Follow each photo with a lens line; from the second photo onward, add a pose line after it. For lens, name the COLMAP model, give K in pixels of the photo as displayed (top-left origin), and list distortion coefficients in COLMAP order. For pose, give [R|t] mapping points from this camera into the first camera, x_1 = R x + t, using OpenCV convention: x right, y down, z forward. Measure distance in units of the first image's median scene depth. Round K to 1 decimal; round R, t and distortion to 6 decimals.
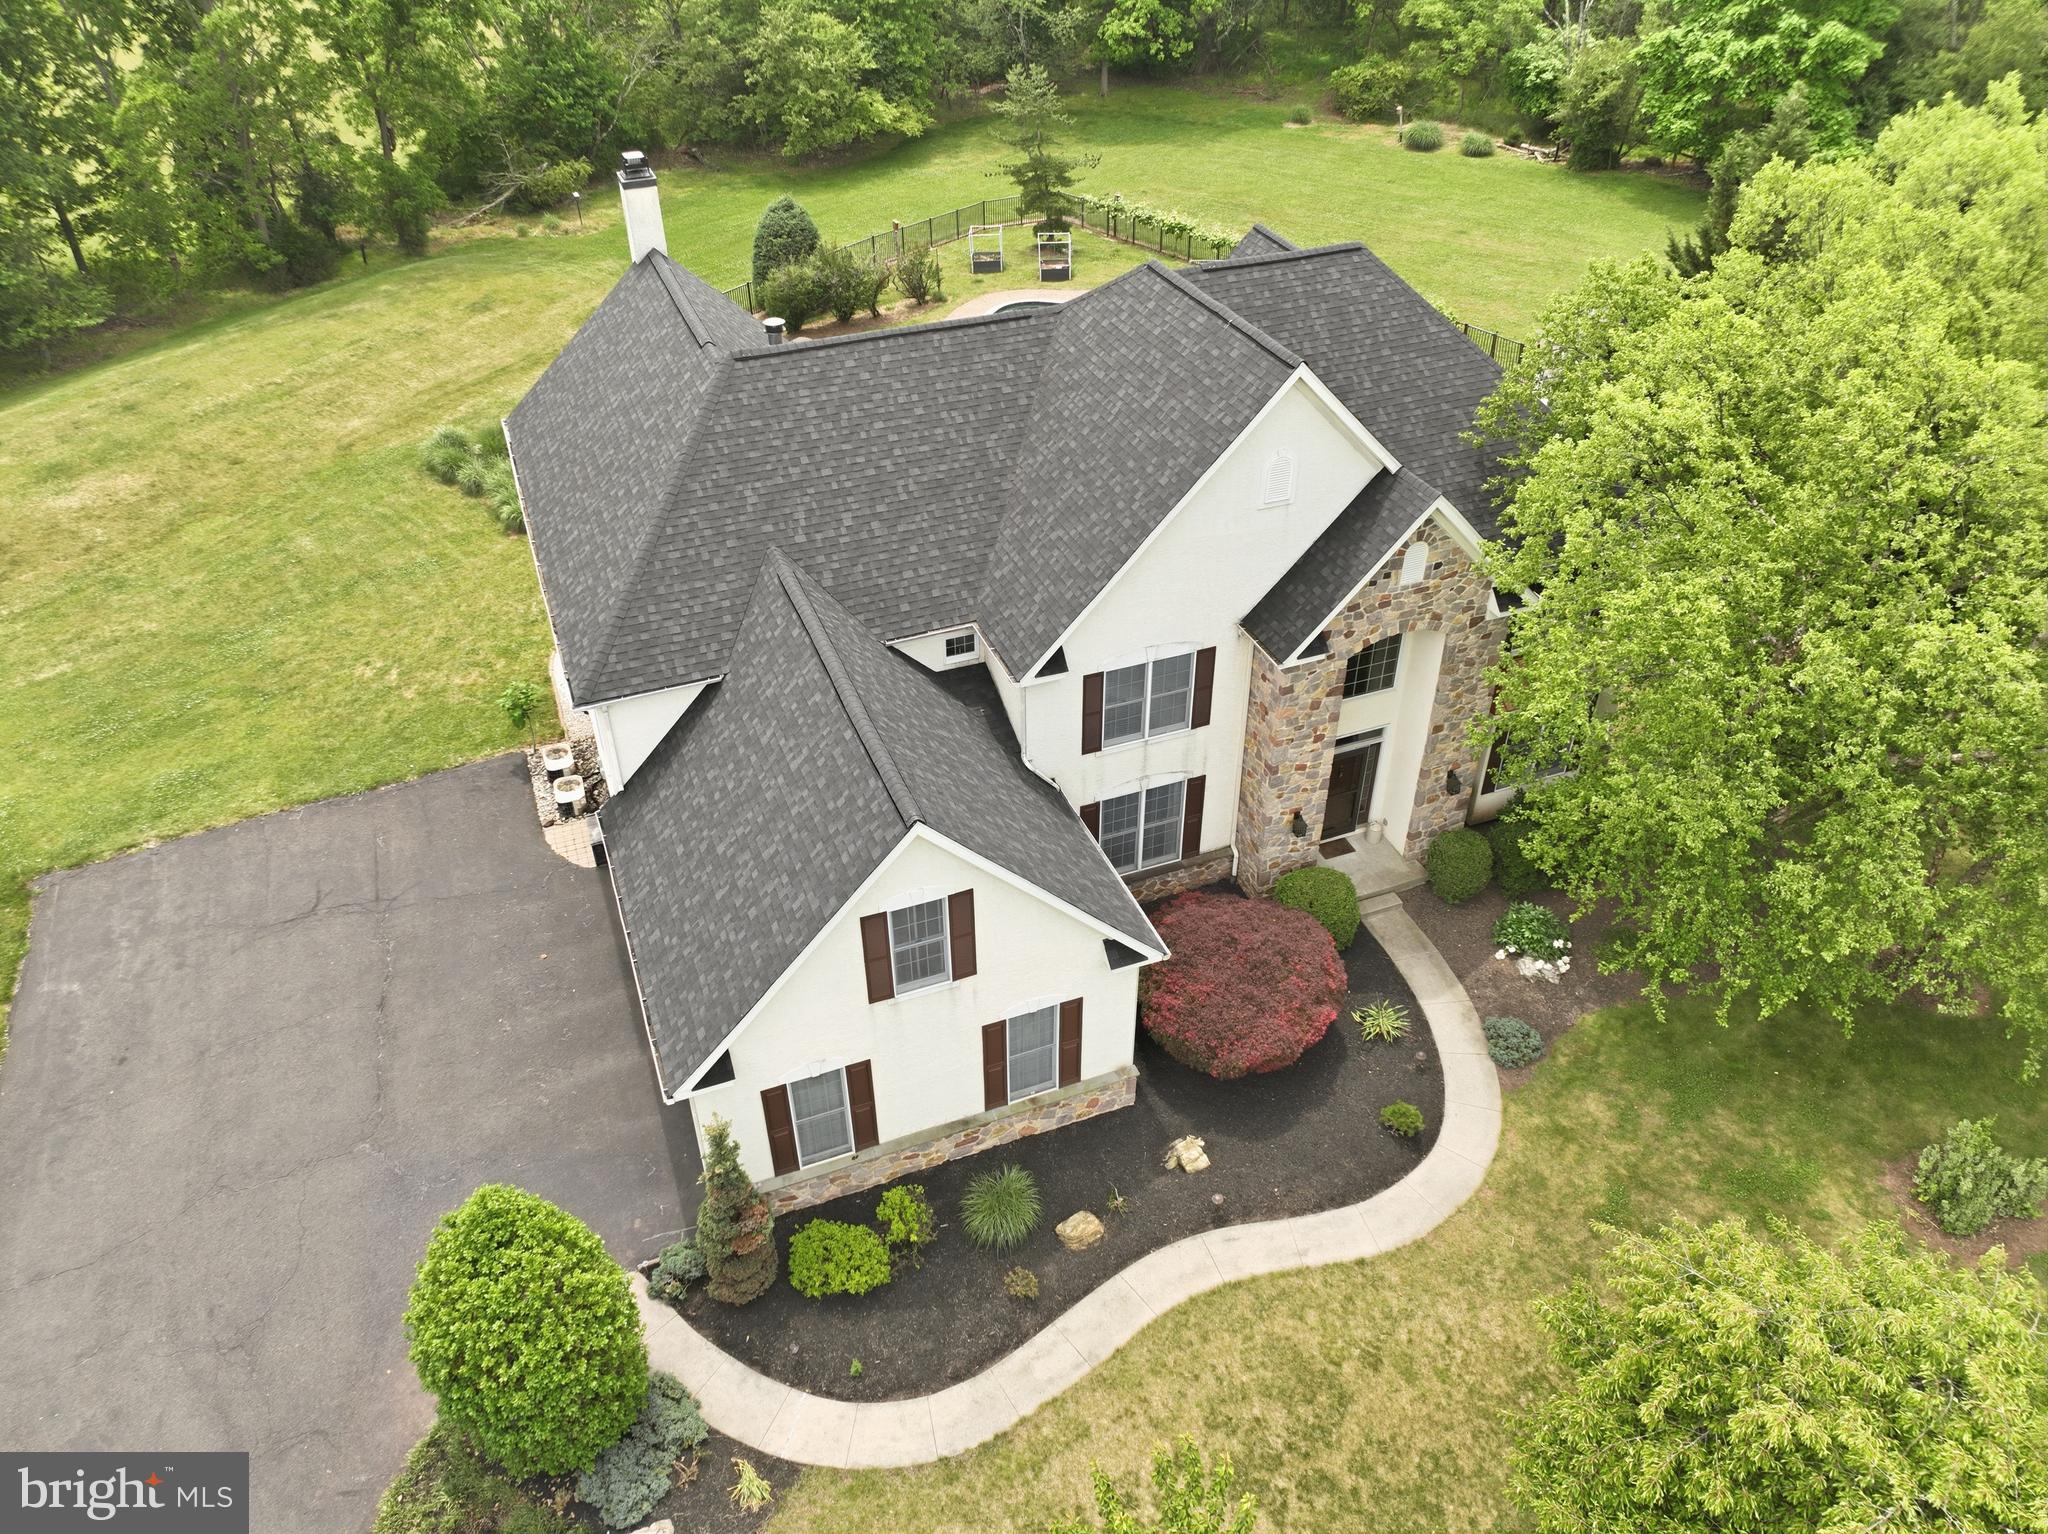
lens RADIAL K [[1440.8, 0, 1016.5], [0, 1440.8, 766.6], [0, 0, 1]] dist [-0.007015, 0.020409]
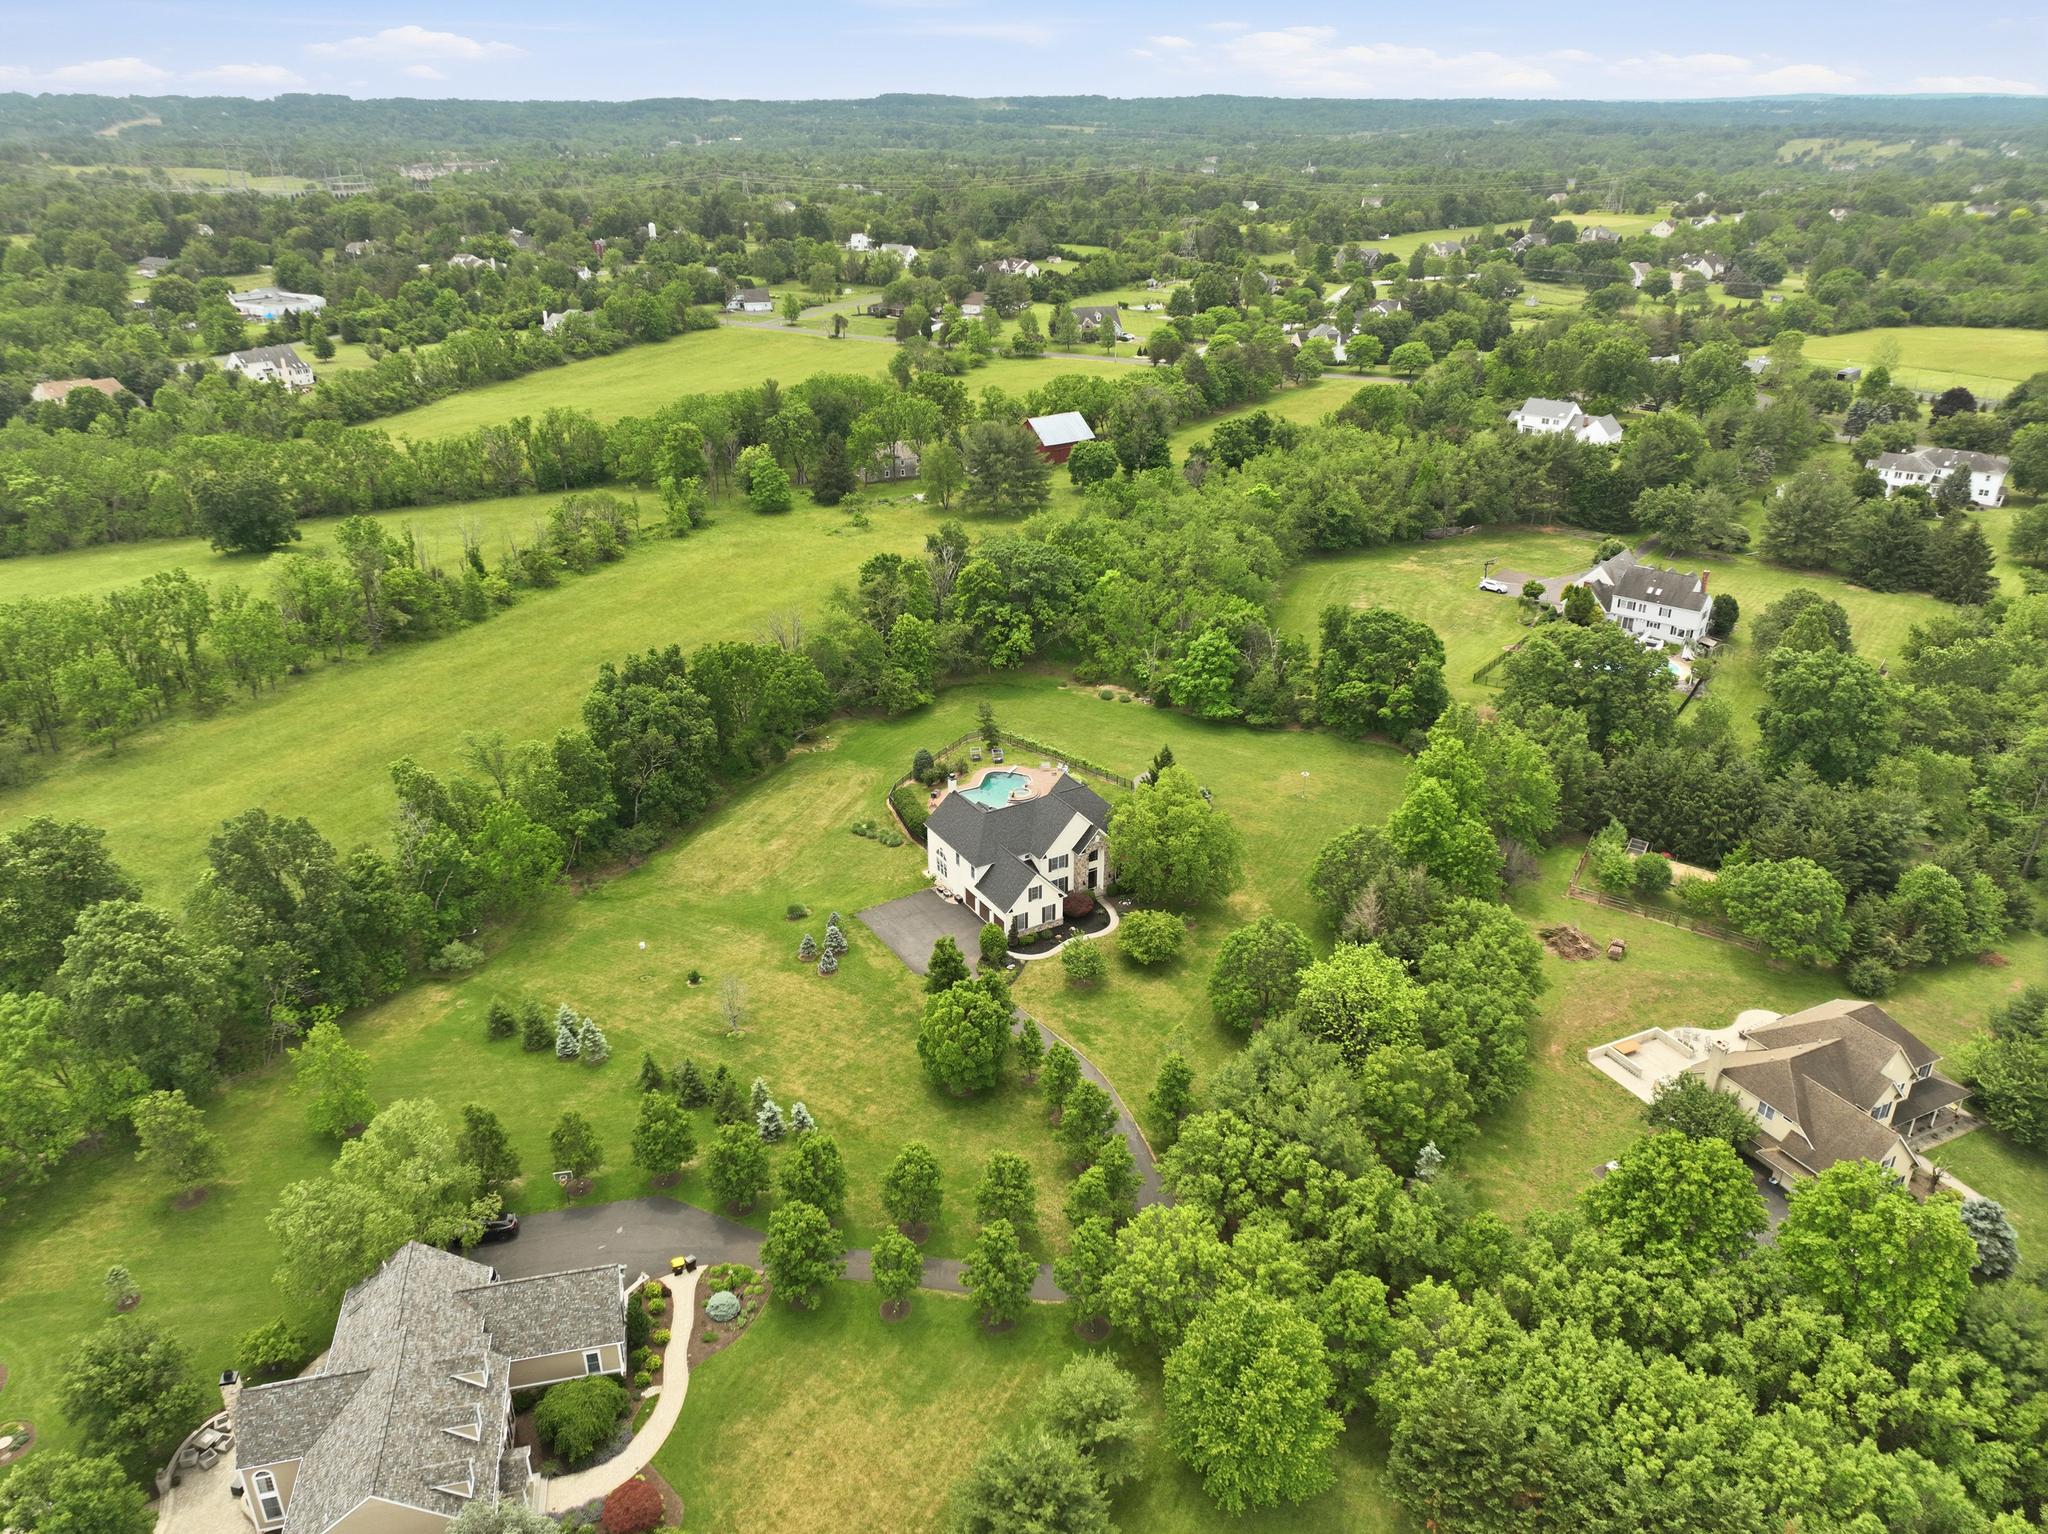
lens RADIAL K [[1440.8, 0, 1024.7], [0, 1440.8, 764.5], [0, 0, 1]] dist [-0.007015, 0.020409]
pose [[0.985460, -0.059031, 0.159326, -0.592261], [0.091108, 0.975088, -0.202246, 0.455817], [-0.143418, 0.213821, 0.966288, -2.957962]]
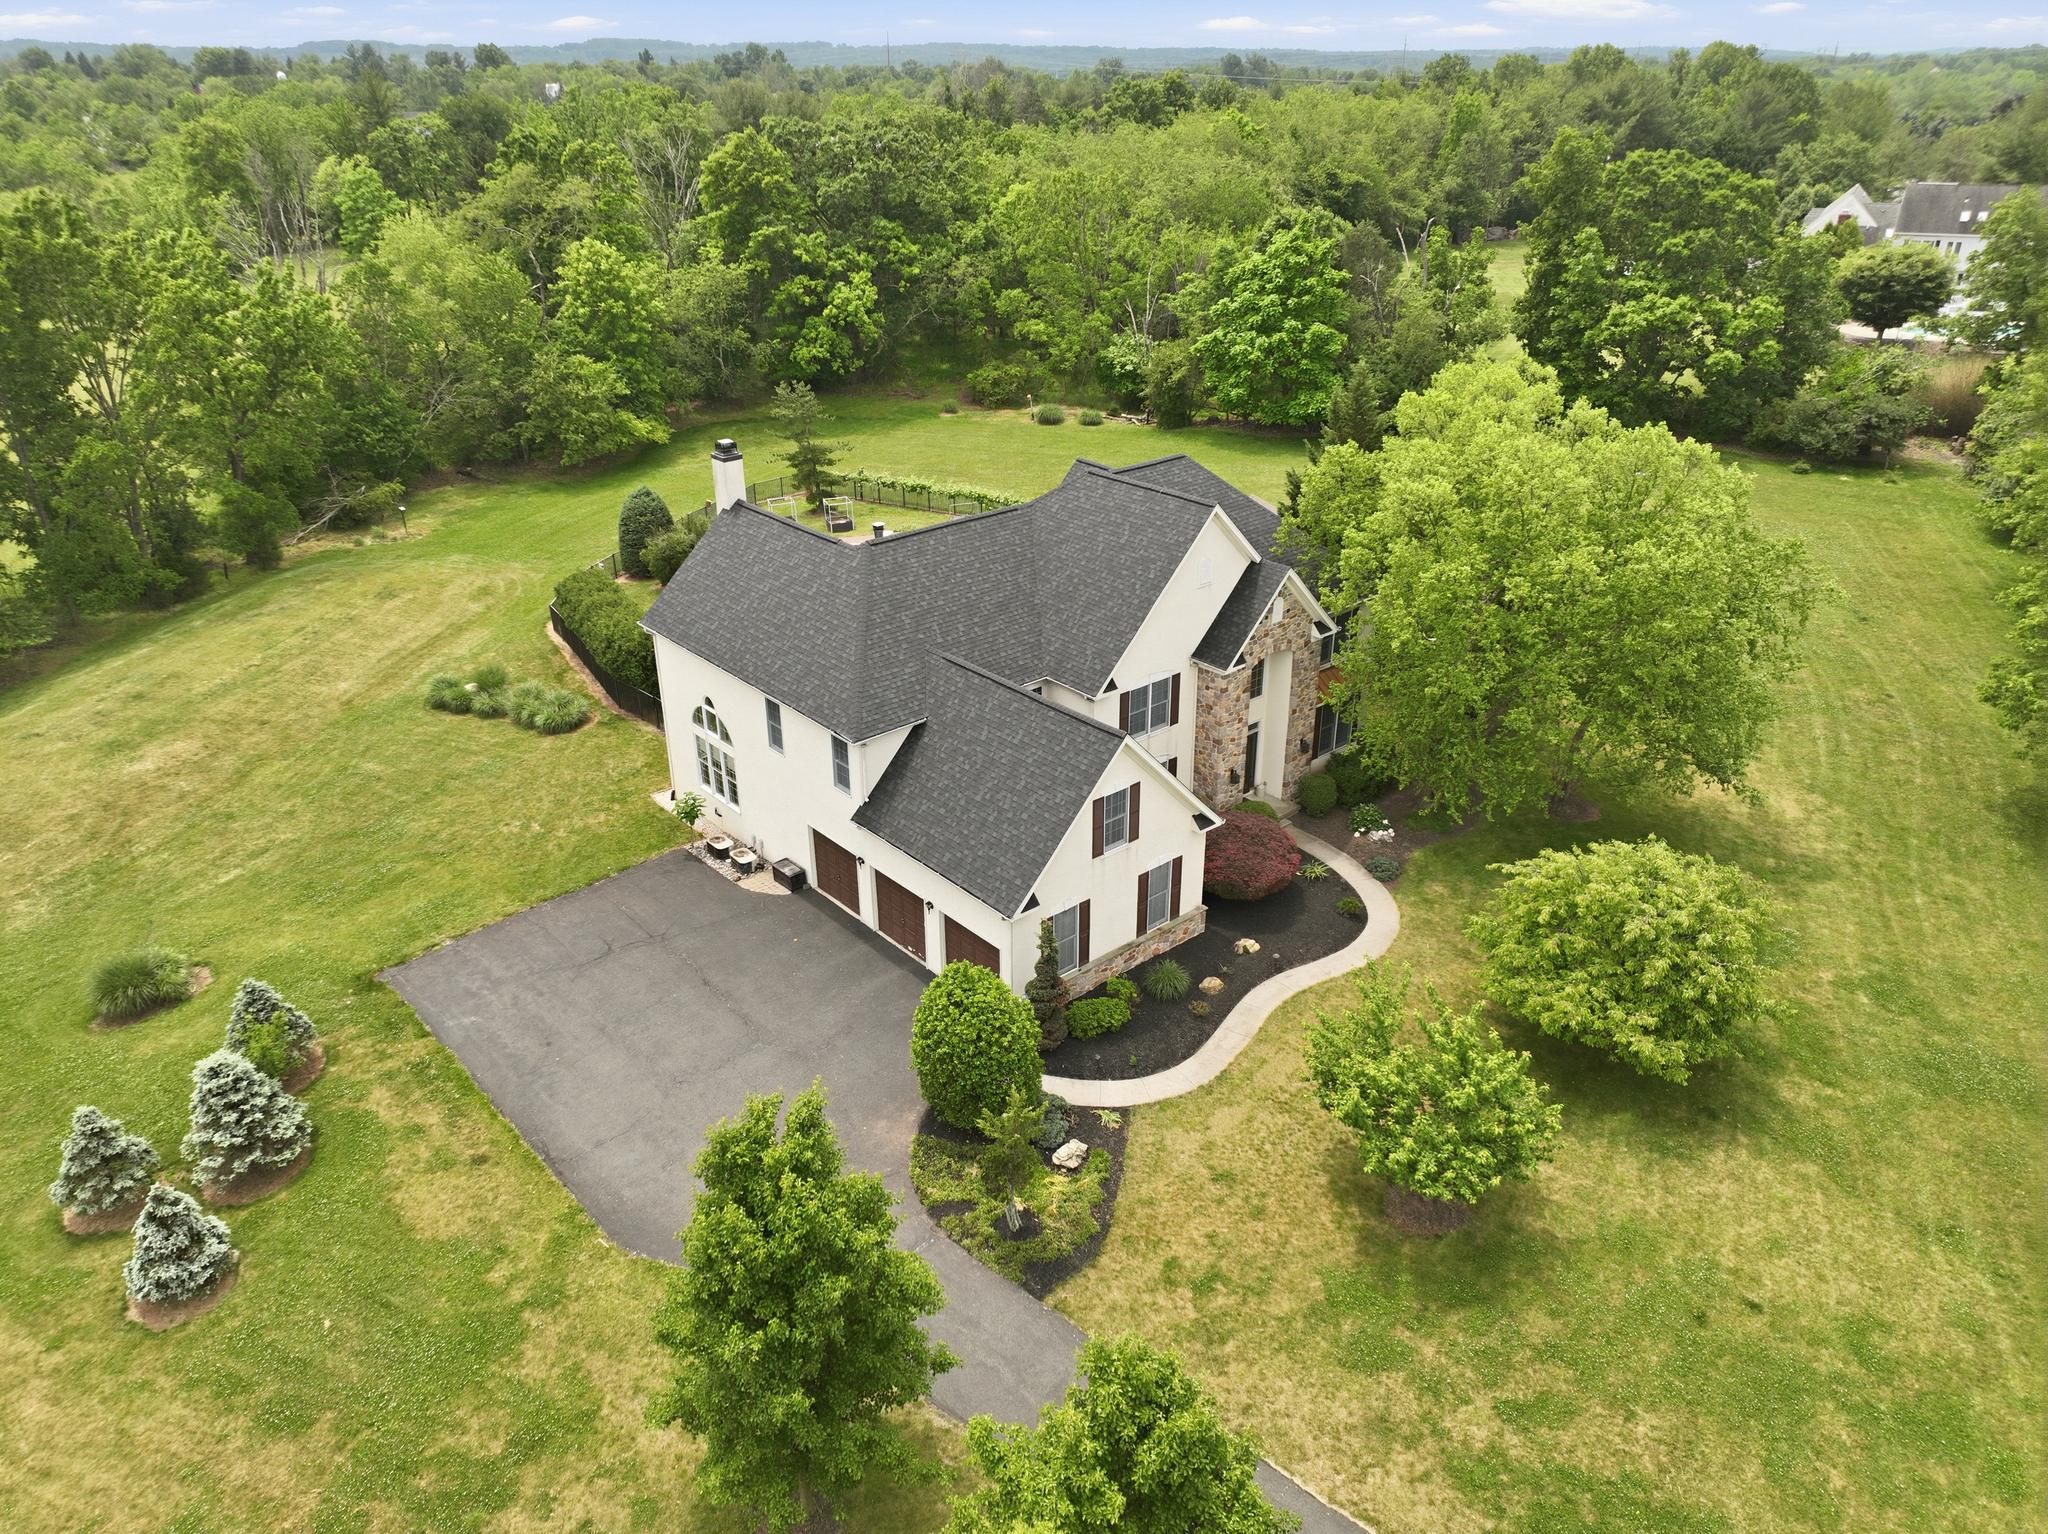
lens RADIAL K [[1440.8, 0, 1019.1], [0, 1440.8, 768.7], [0, 0, 1]] dist [-0.007015, 0.020409]
pose [[0.942712, -0.143767, 0.301039, -0.333480], [0.198222, 0.967202, -0.158833, 0.151676], [-0.268330, 0.209407, 0.940291, -0.314754]]
